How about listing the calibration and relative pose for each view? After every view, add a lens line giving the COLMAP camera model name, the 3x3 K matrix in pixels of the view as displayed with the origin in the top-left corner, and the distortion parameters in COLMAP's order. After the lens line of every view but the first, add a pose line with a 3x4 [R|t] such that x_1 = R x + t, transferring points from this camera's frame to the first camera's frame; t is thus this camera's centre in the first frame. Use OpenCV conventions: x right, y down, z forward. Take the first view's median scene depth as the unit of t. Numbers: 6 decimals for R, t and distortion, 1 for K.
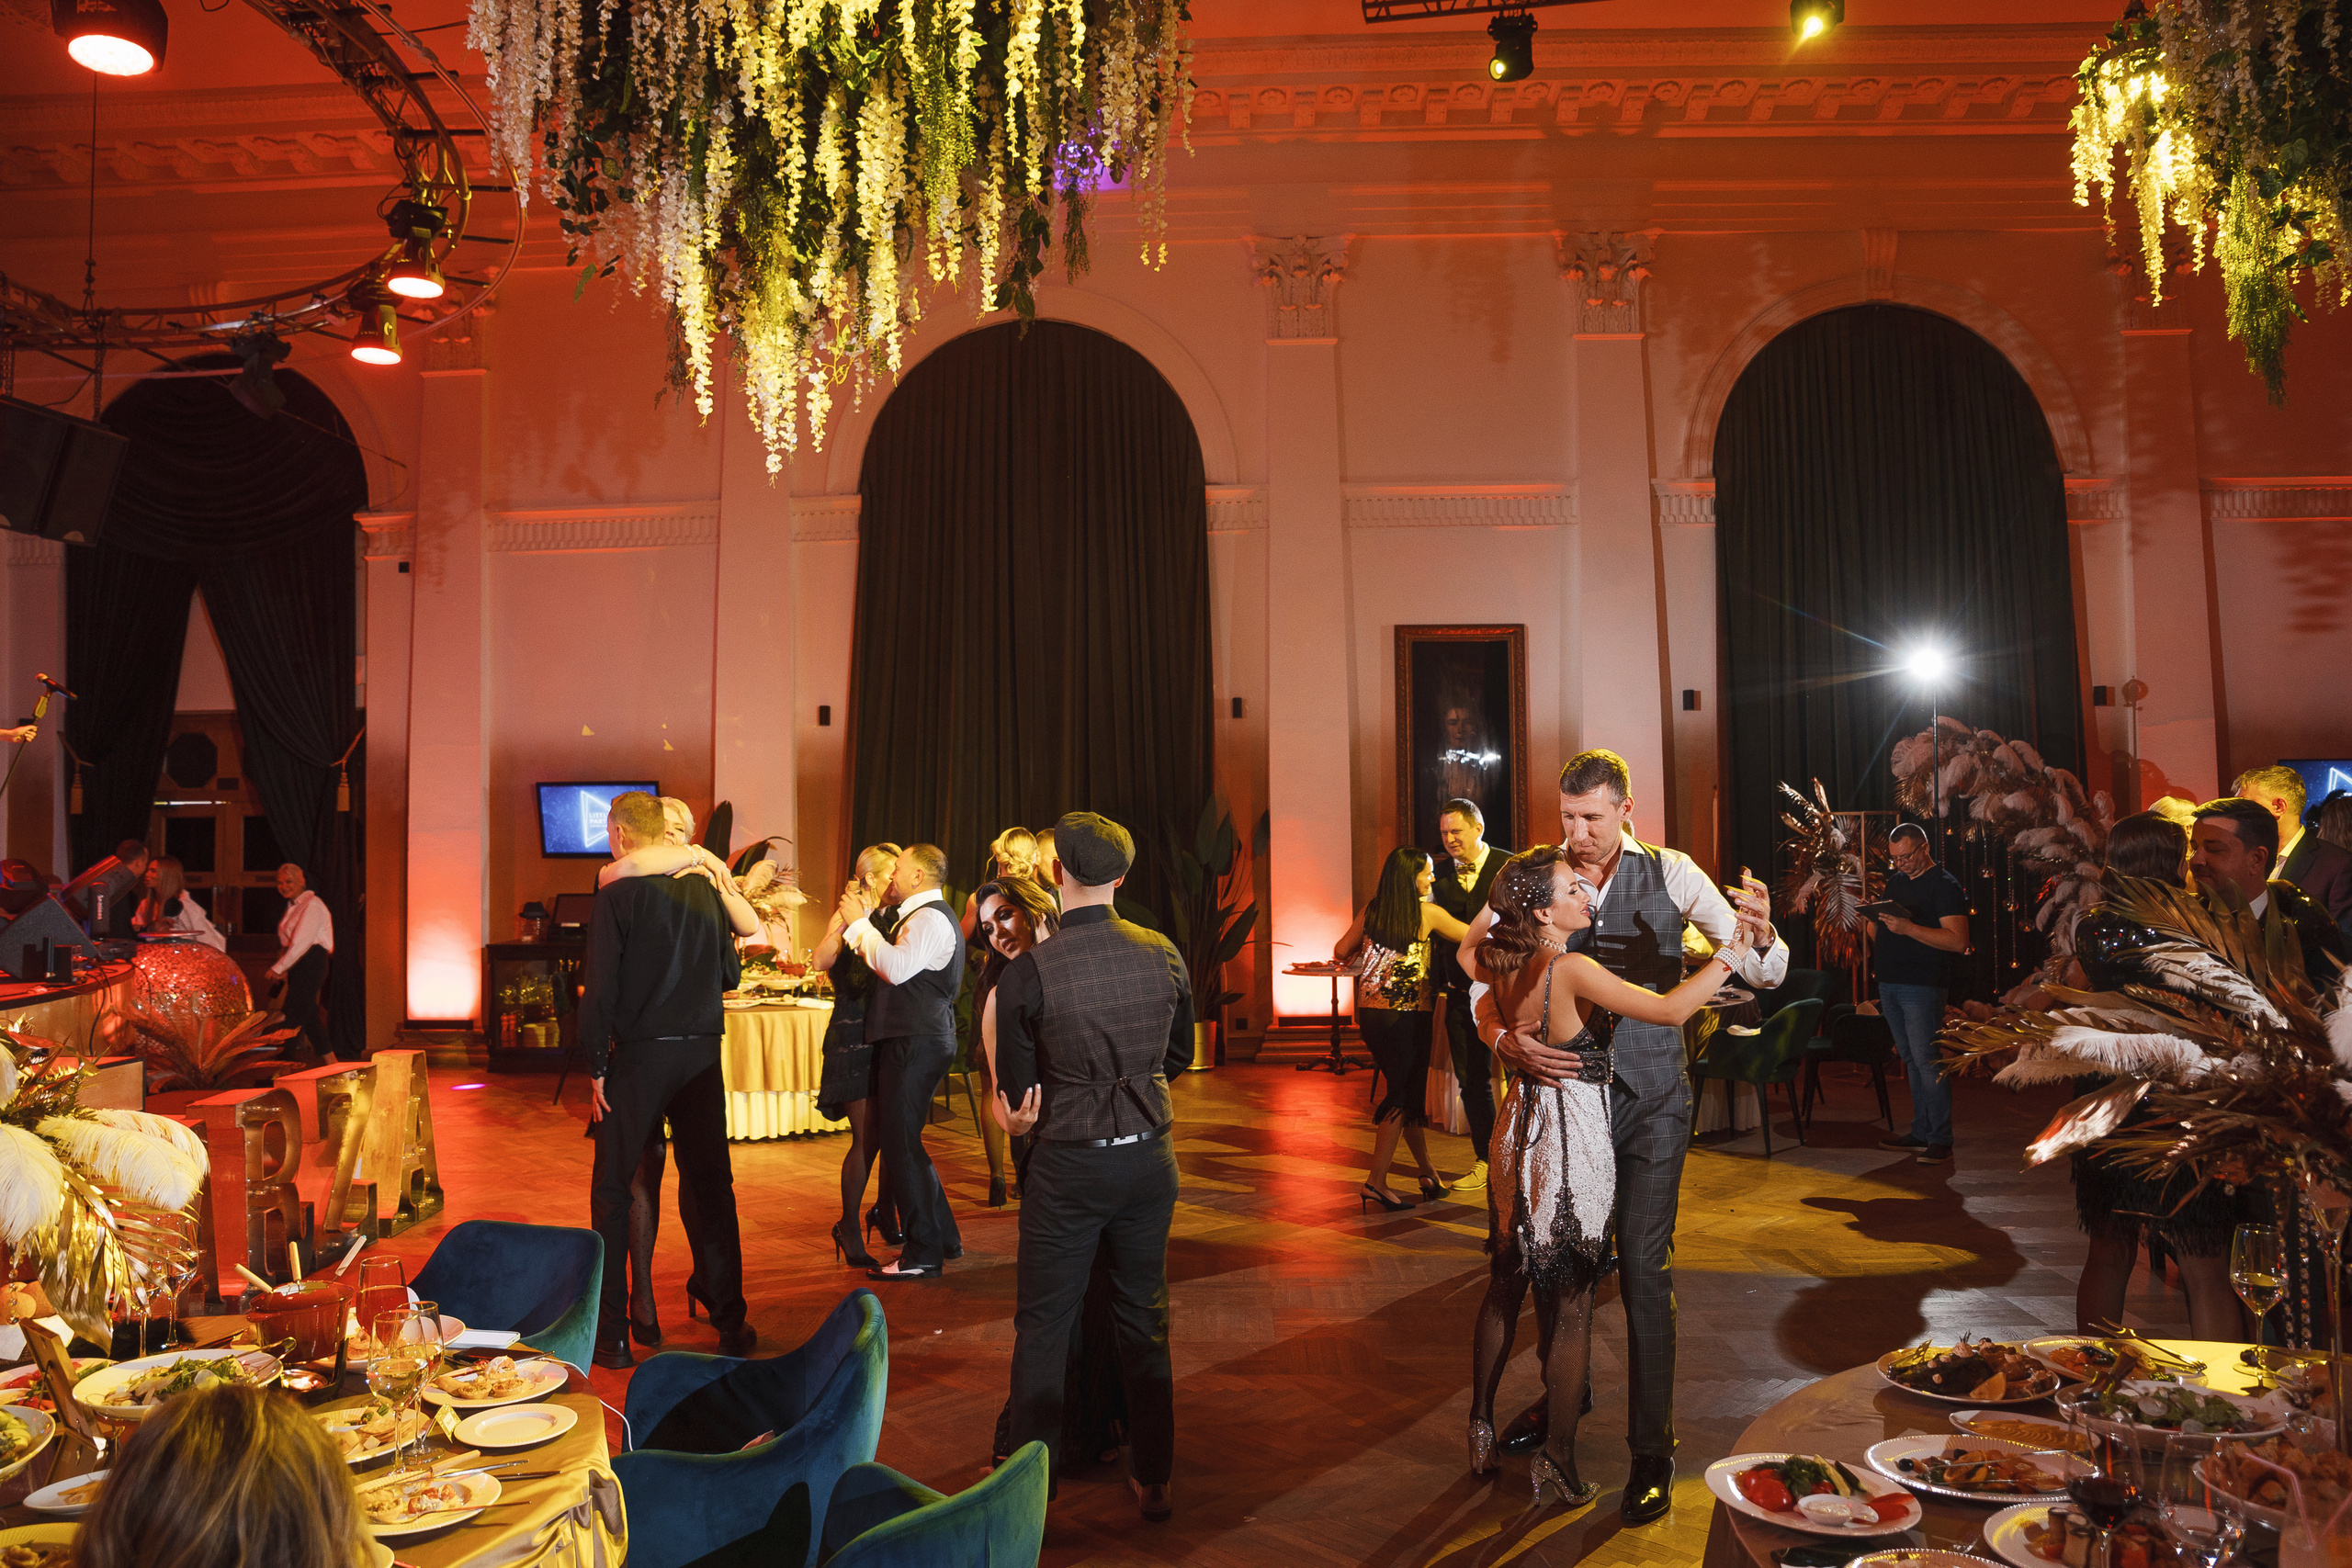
lens RADIAL K [[1634.9, 0, 1183.8], [0, 1634.9, 772.8], [0, 0, 1]] dist [-0.125875, 0.082424]
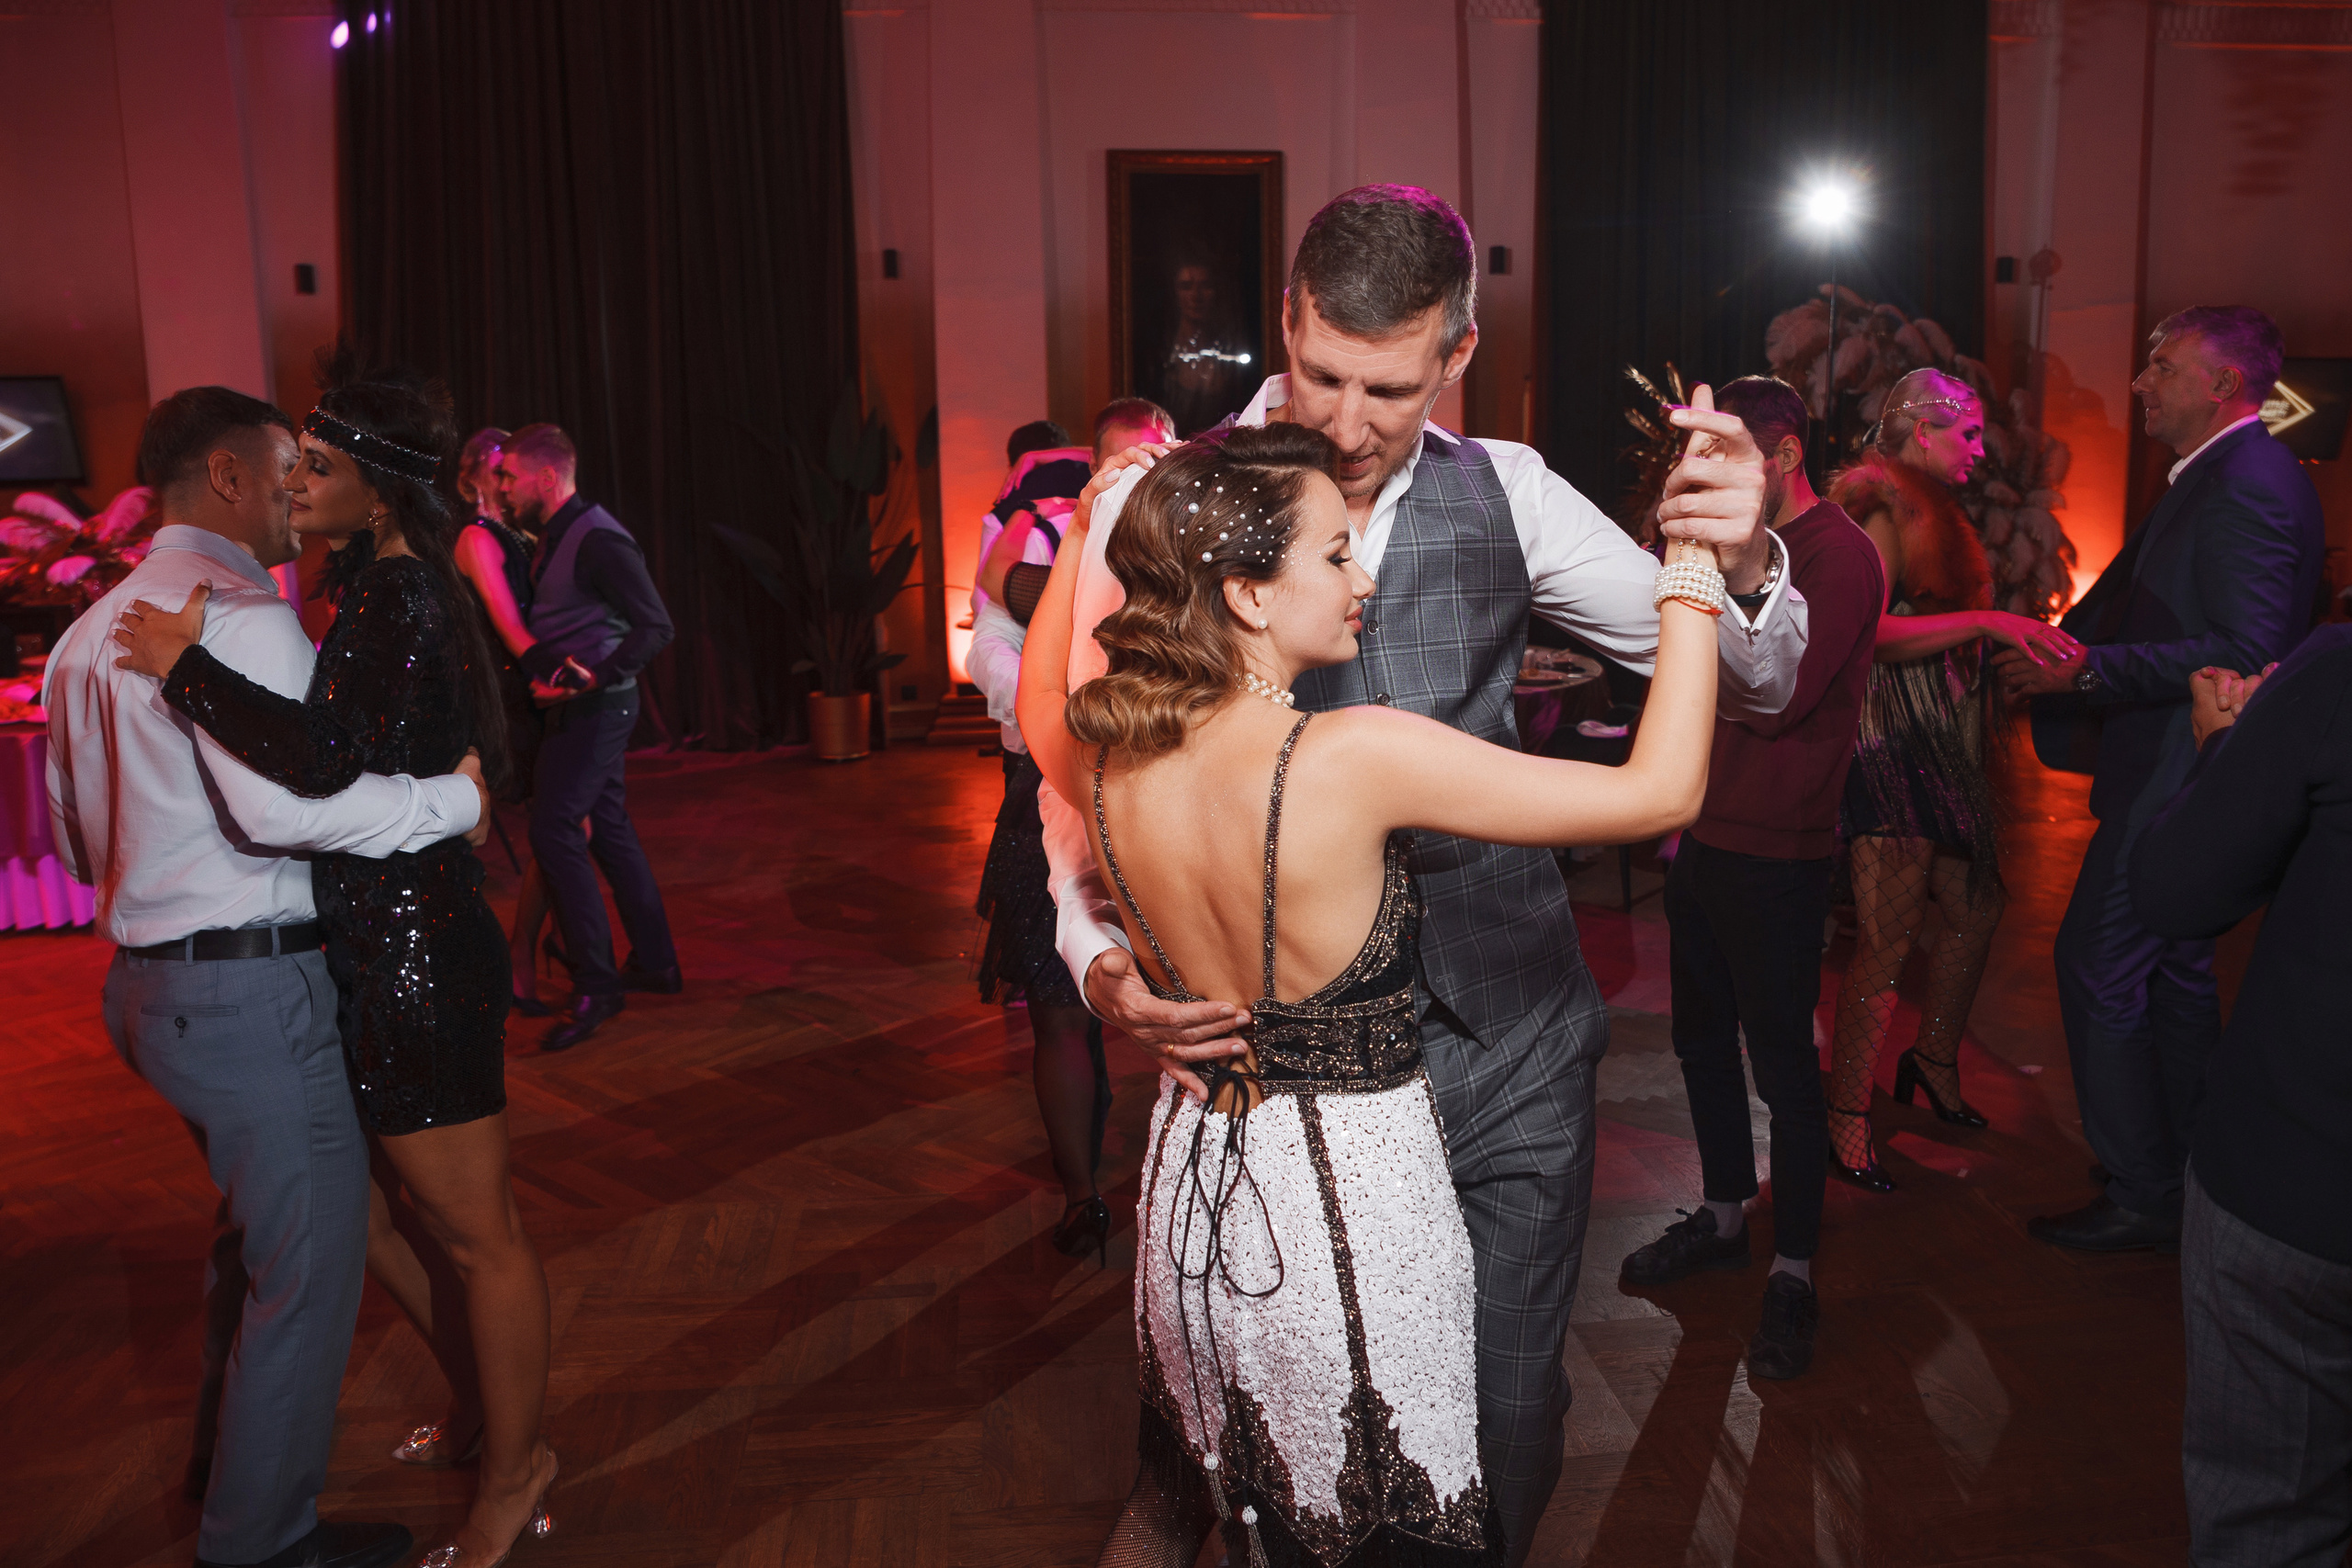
lens RADIAL K [[1634.9, 0, 1183.8], [0, 1634.9, 772.8], [0, 0, 1]] dist [-0.125875, 0.082424]
pose [[0.988937, -0.032683, 0.144688, 0.051483], [-0.001731, 0.972815, 0.231577, 0.014484], [-0.148323, -0.229266, 0.961997, 0.245462]]
